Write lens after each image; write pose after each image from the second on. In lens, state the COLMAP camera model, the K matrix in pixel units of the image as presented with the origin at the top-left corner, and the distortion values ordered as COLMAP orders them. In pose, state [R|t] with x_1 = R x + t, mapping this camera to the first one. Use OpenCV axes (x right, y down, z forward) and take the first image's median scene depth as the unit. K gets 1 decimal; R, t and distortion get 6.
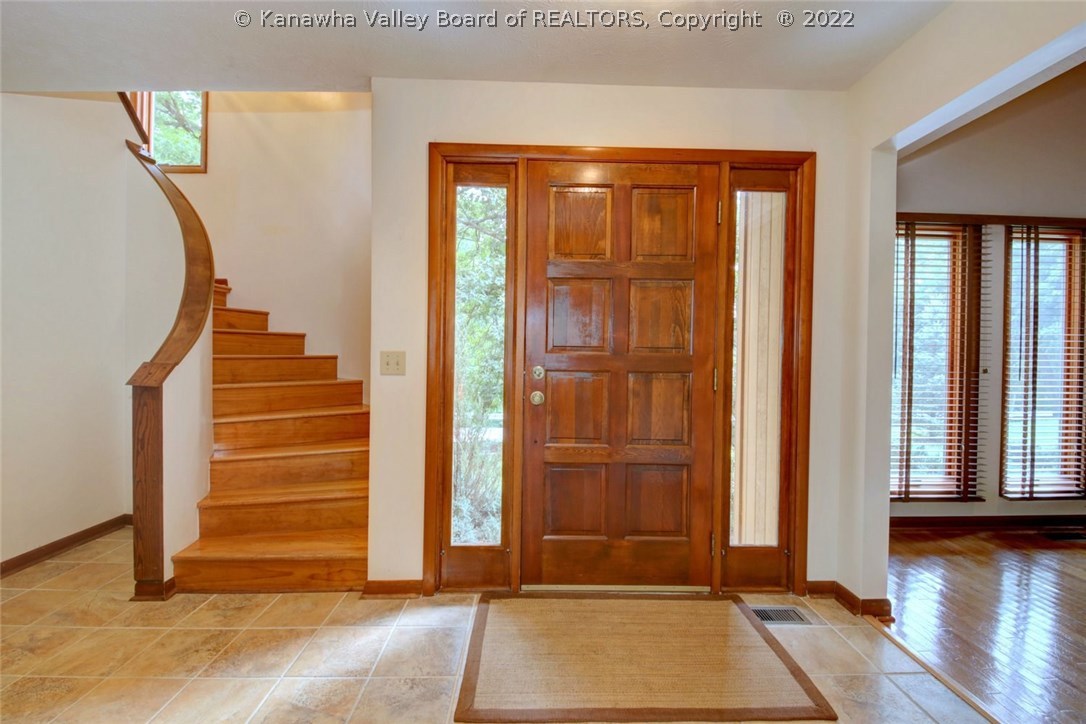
lens RADIAL K [[468.3, 0, 543.0], [0, 468.3, 362.0], [0, 0, 1]] dist [0.000133, -0.015257]
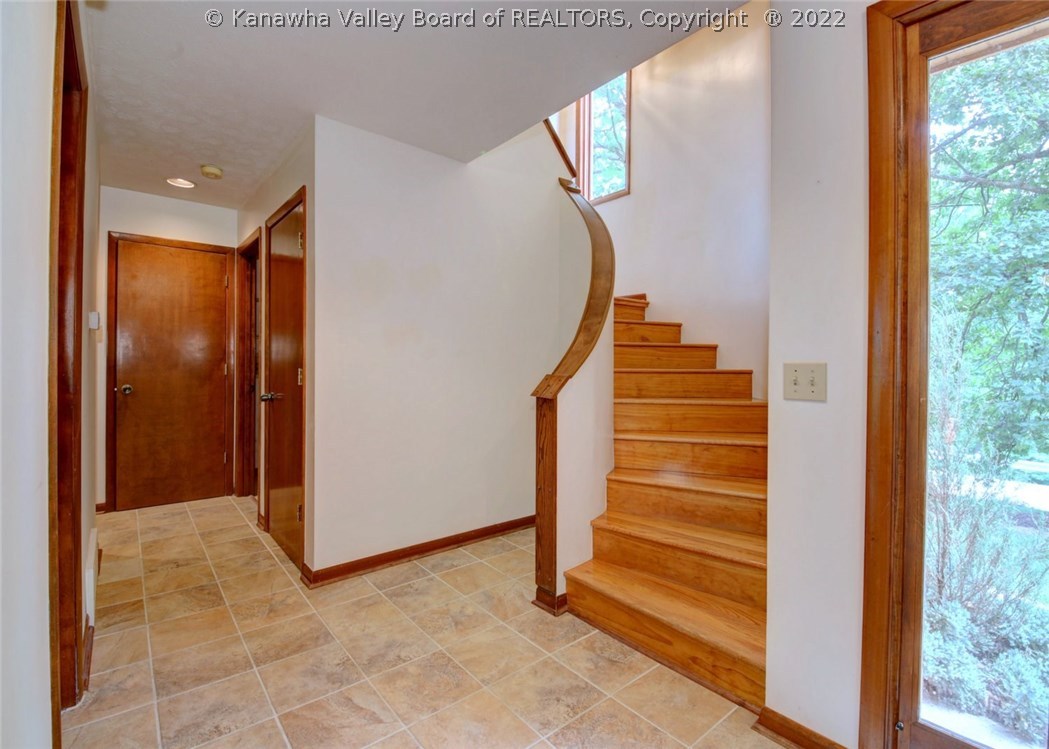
lens RADIAL K [[484.7, 0, 523.5], [0, 484.7, 357.8], [0, 0, 1]] dist [0.024857, -0.022748]
pose [[0.621191, -0.012158, -0.783565, -0.033190], [-0.019192, 0.999344, -0.030720, -0.002525], [0.783424, 0.034121, 0.620550, 0.247570]]
